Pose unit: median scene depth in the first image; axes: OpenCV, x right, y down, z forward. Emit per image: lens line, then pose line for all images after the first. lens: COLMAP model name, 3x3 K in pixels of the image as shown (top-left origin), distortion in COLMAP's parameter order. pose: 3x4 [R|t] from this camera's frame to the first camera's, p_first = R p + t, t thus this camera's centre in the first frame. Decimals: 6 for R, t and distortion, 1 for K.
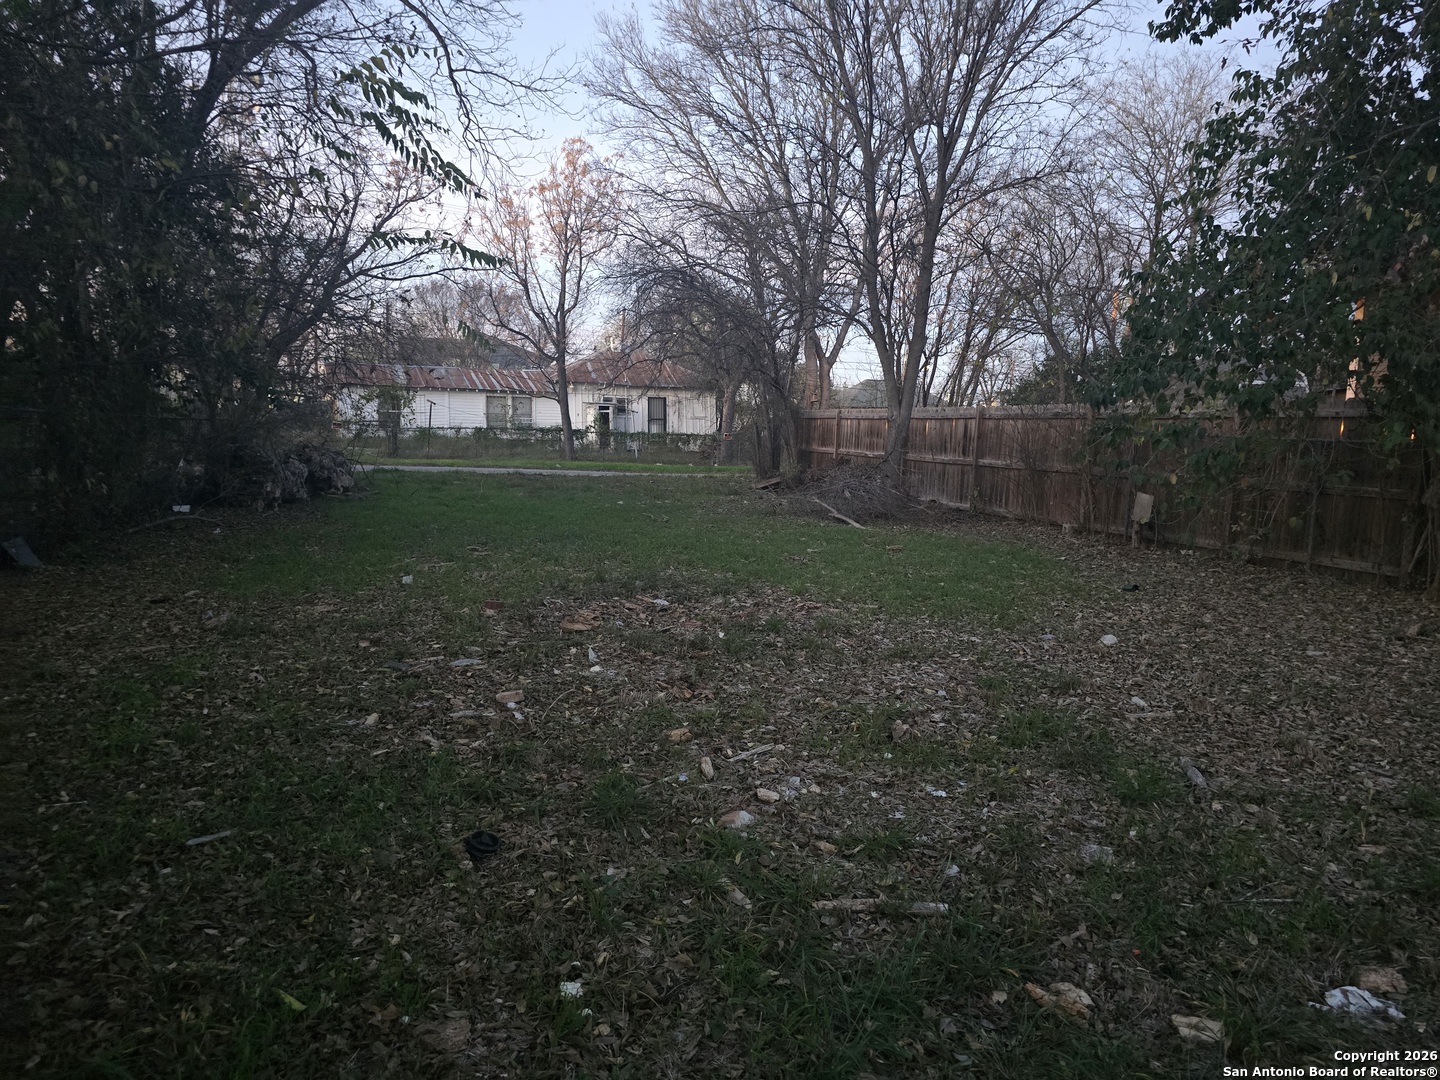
lens RADIAL K [[950.0, 0, 720.0], [0, 950.0, 540.0], [0, 0, 1]] dist [0.128937, -0.101188]
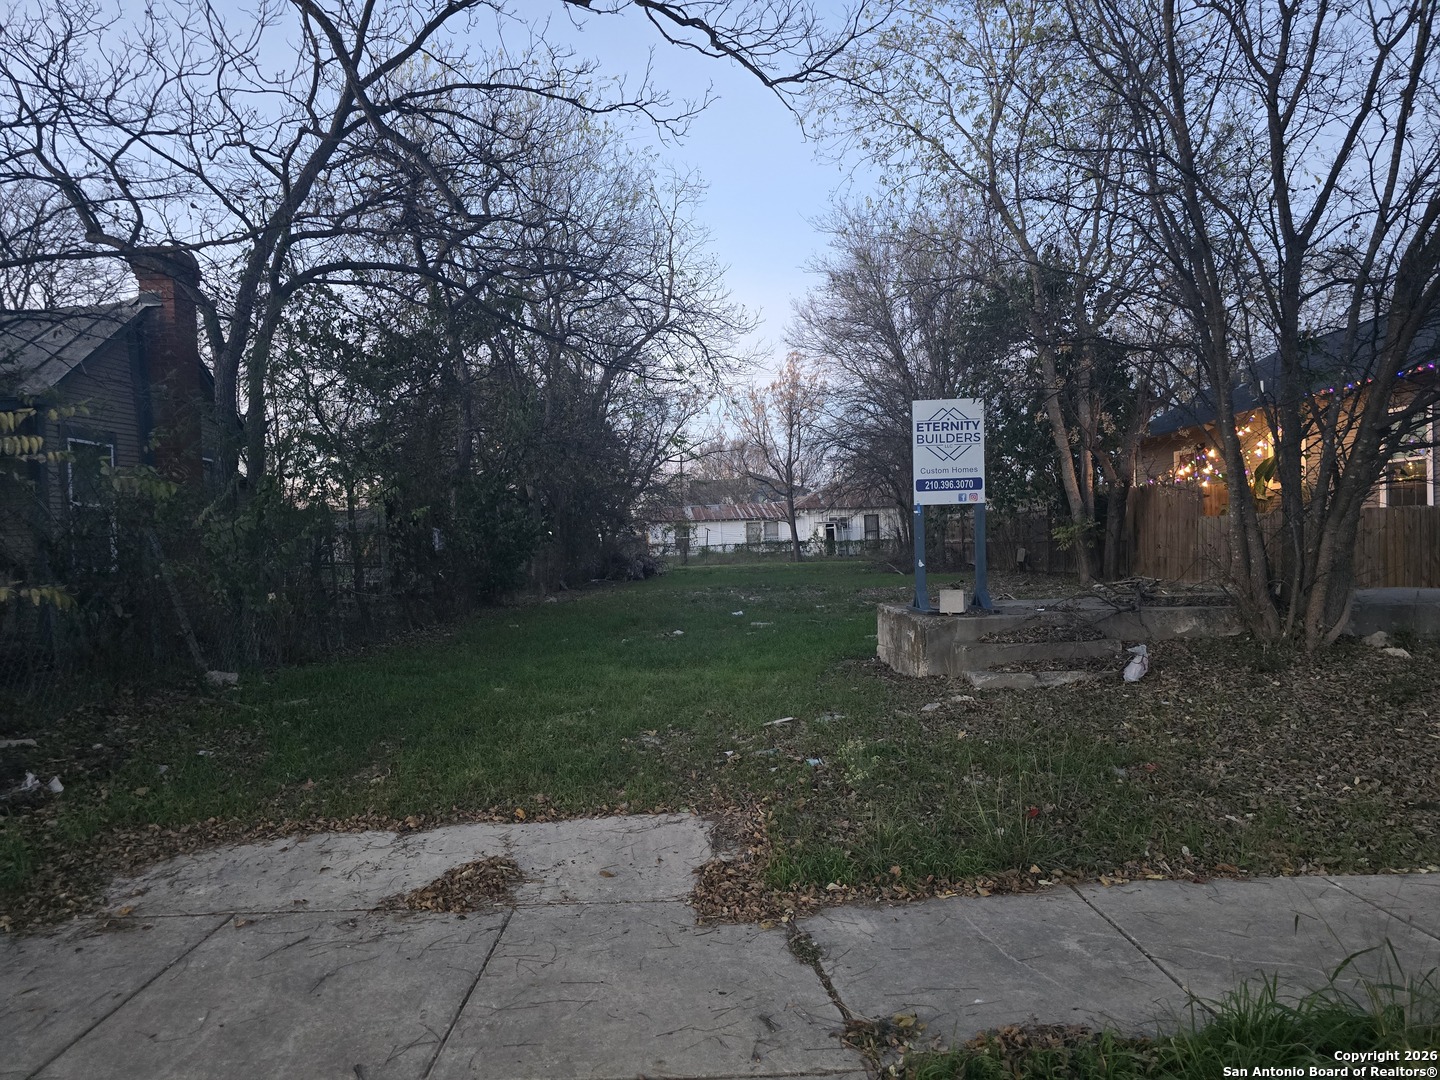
lens RADIAL K [[931.7, 0, 718.0], [0, 931.7, 576.5], [0, 0, 1]] dist [0.124015, -0.001401]
pose [[0.955165, -0.048220, -0.292120, 0.136045], [0.022906, 0.995726, -0.089466, 0.060379], [0.295186, 0.078764, 0.952188, -0.373851]]
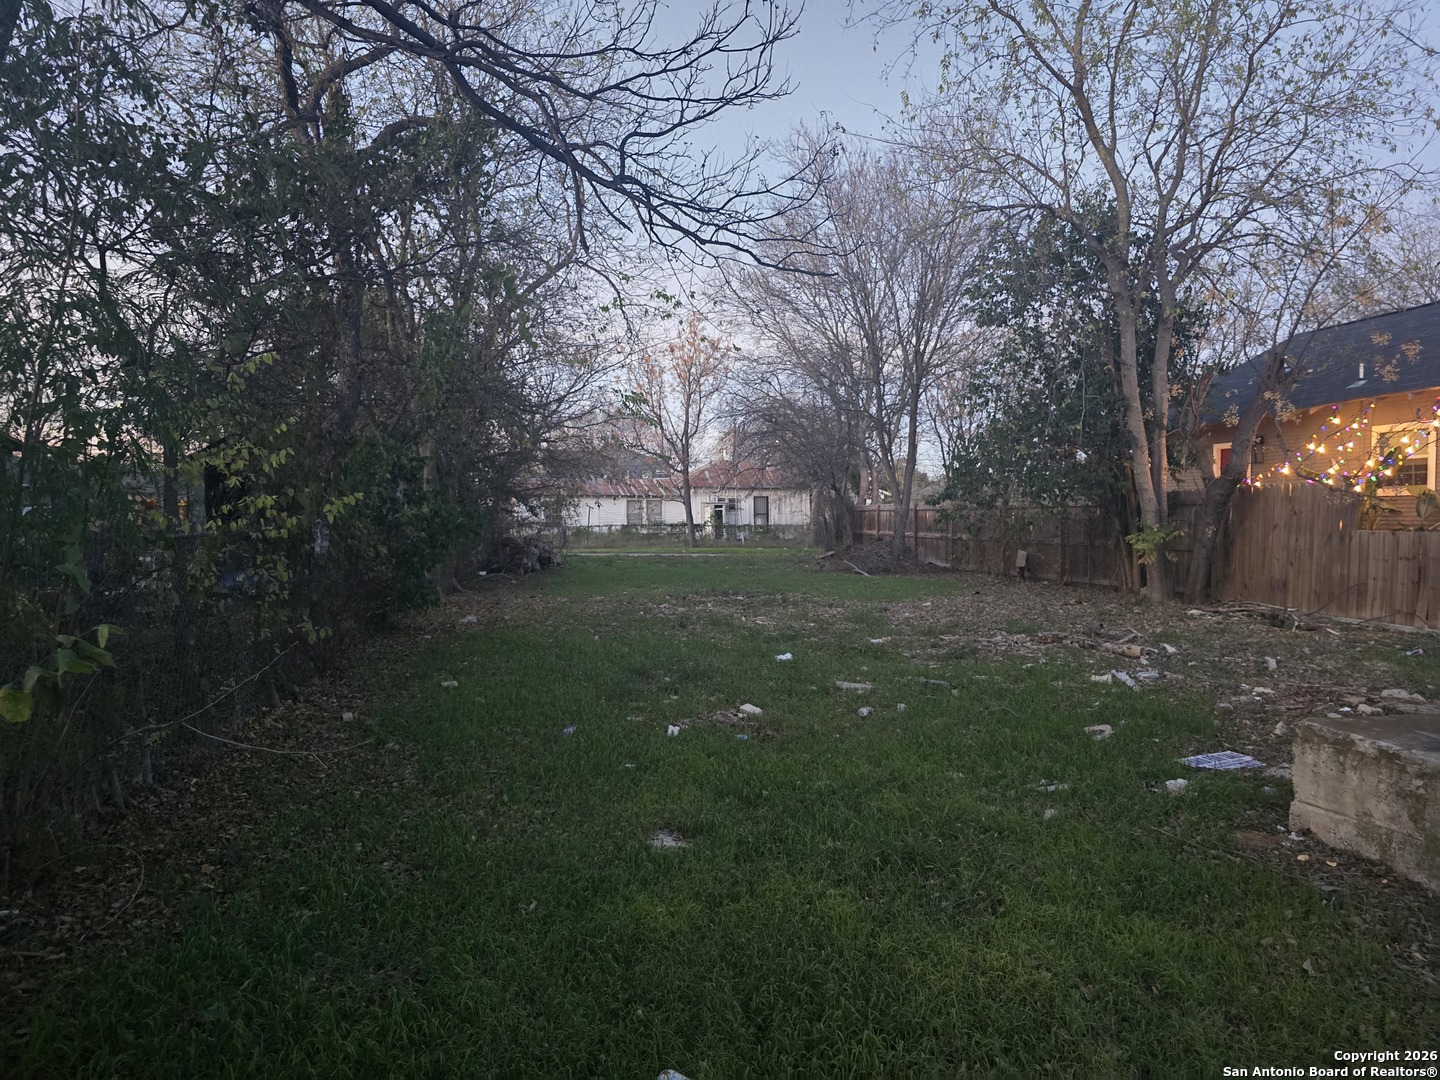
lens RADIAL K [[931.7, 0, 718.0], [0, 931.7, 576.5], [0, 0, 1]] dist [0.124015, -0.001401]
pose [[0.991935, -0.019158, -0.125295, 0.036067], [0.011824, 0.998187, -0.059023, 0.031444], [0.126198, 0.057065, 0.990362, -0.253929]]
